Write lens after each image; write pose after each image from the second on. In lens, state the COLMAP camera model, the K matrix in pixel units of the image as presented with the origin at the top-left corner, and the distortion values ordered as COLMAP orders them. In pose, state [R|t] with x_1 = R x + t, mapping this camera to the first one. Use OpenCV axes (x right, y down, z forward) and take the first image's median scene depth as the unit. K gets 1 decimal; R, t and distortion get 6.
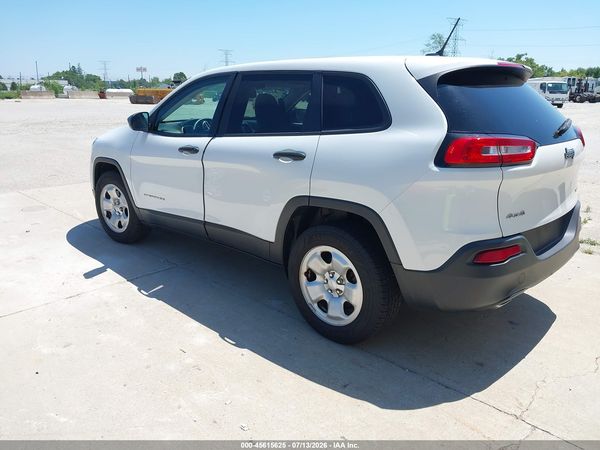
lens RADIAL K [[476.9, 0, 299.6], [0, 476.9, 226.9], [0, 0, 1]] dist [0.012764, -0.019866]
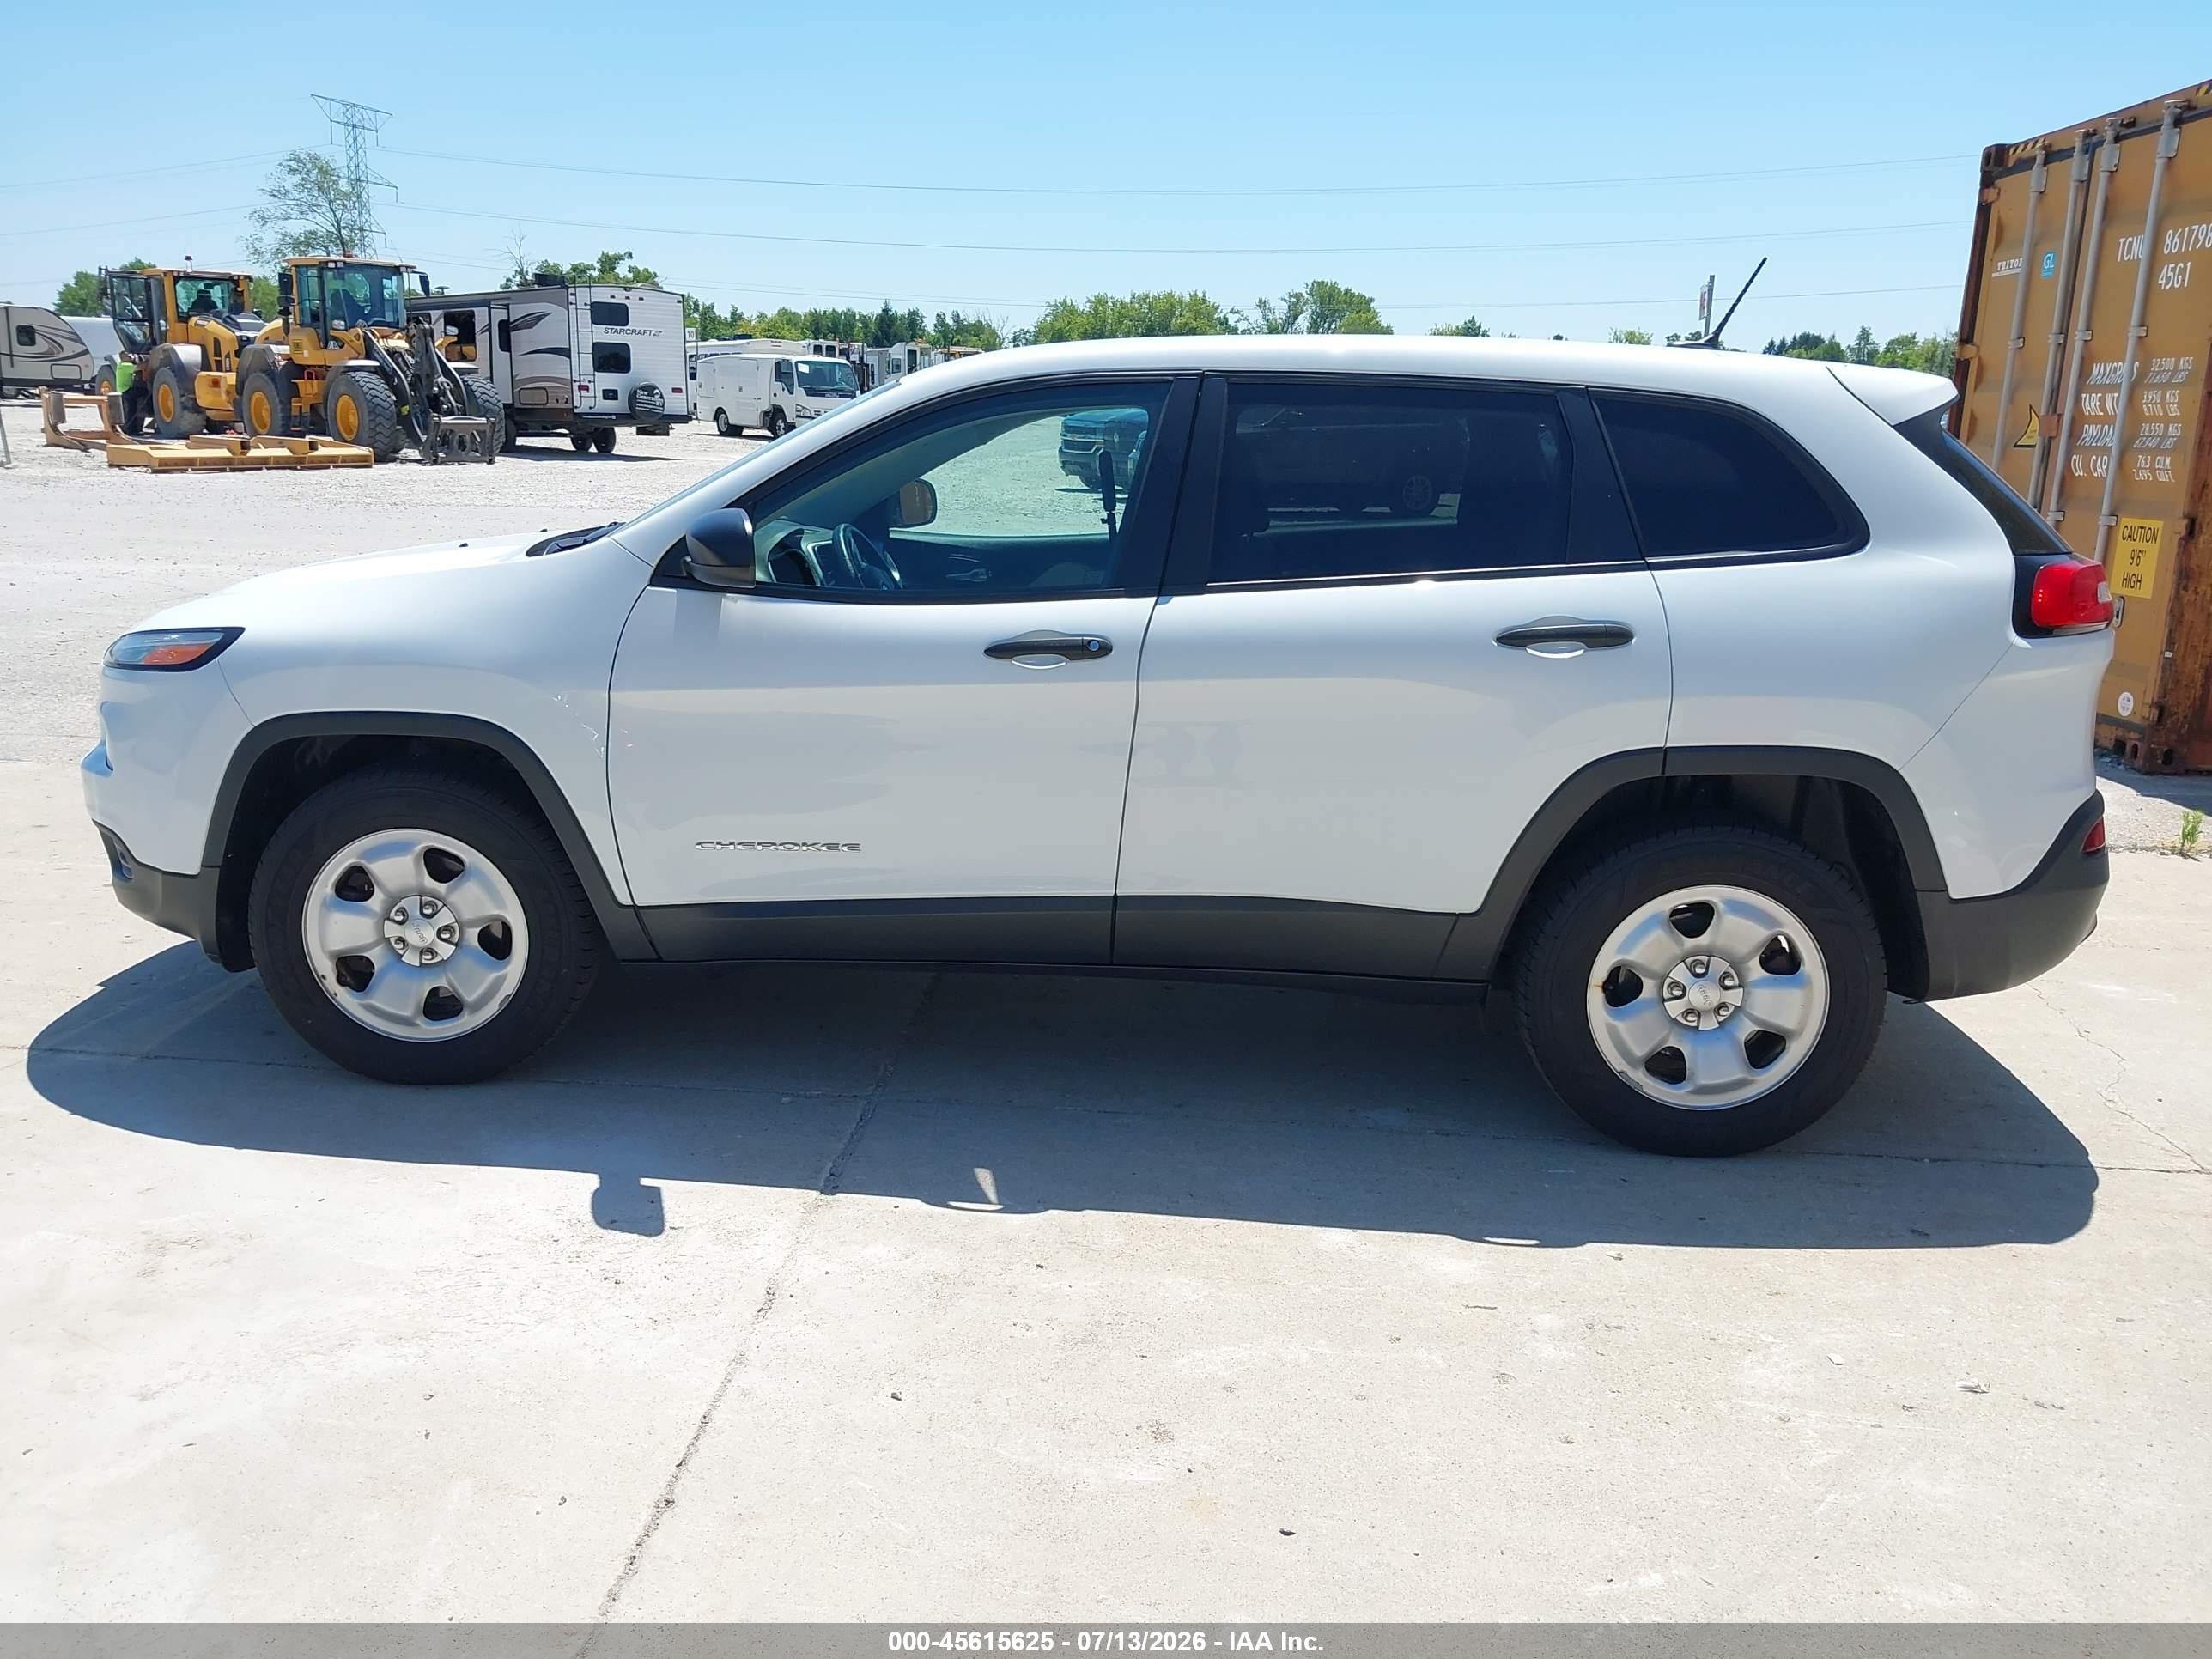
lens RADIAL K [[1758.1, 0, 1105.5], [0, 1758.1, 835.9], [0, 0, 1]] dist [0.012764, -0.019866]
pose [[0.771289, -0.137568, 0.621441, -0.976149], [0.150646, 0.988077, 0.031758, -0.094076], [-0.618400, 0.069123, 0.782817, 0.231623]]
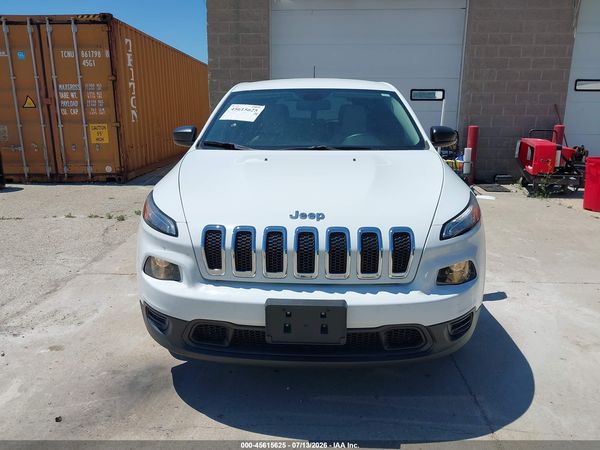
lens RADIAL K [[476.9, 0, 296.7], [0, 476.9, 223.7], [0, 0, 1]] dist [0.012764, -0.019866]
pose [[-0.665274, -0.181697, 0.724152, -1.057820], [0.204061, 0.888750, 0.410466, -0.637897], [-0.718171, 0.420843, -0.554185, 2.252970]]
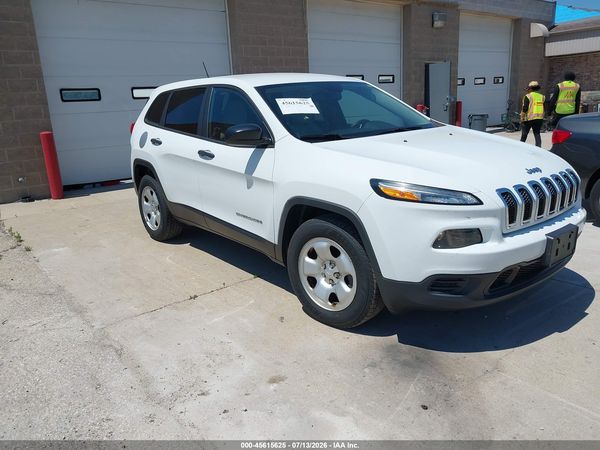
lens RADIAL K [[476.9, 0, 292.6], [0, 476.9, 220.4], [0, 0, 1]] dist [0.012764, -0.019866]
pose [[-0.991922, 0.010961, 0.126372, -0.228897], [0.074047, 0.858930, 0.506712, -0.783419], [-0.102991, 0.511976, -0.852803, 2.740006]]
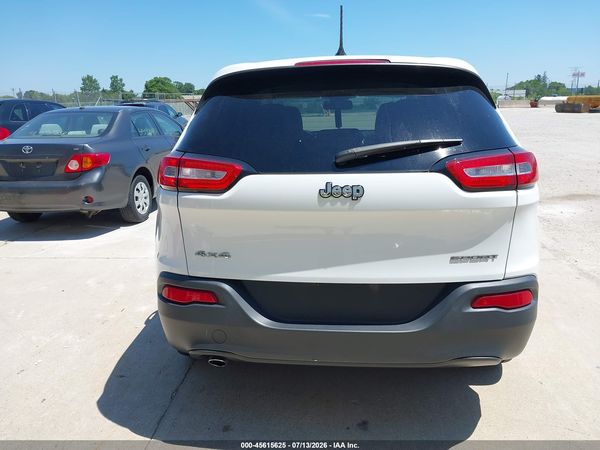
lens RADIAL K [[476.9, 0, 297.1], [0, 476.9, 228.4], [0, 0, 1]] dist [0.012764, -0.019866]
pose [[0.632033, 0.173809, -0.755199, 0.891501], [-0.184744, 0.980220, 0.070983, -0.118788], [0.752598, 0.094655, 0.651641, 0.450841]]
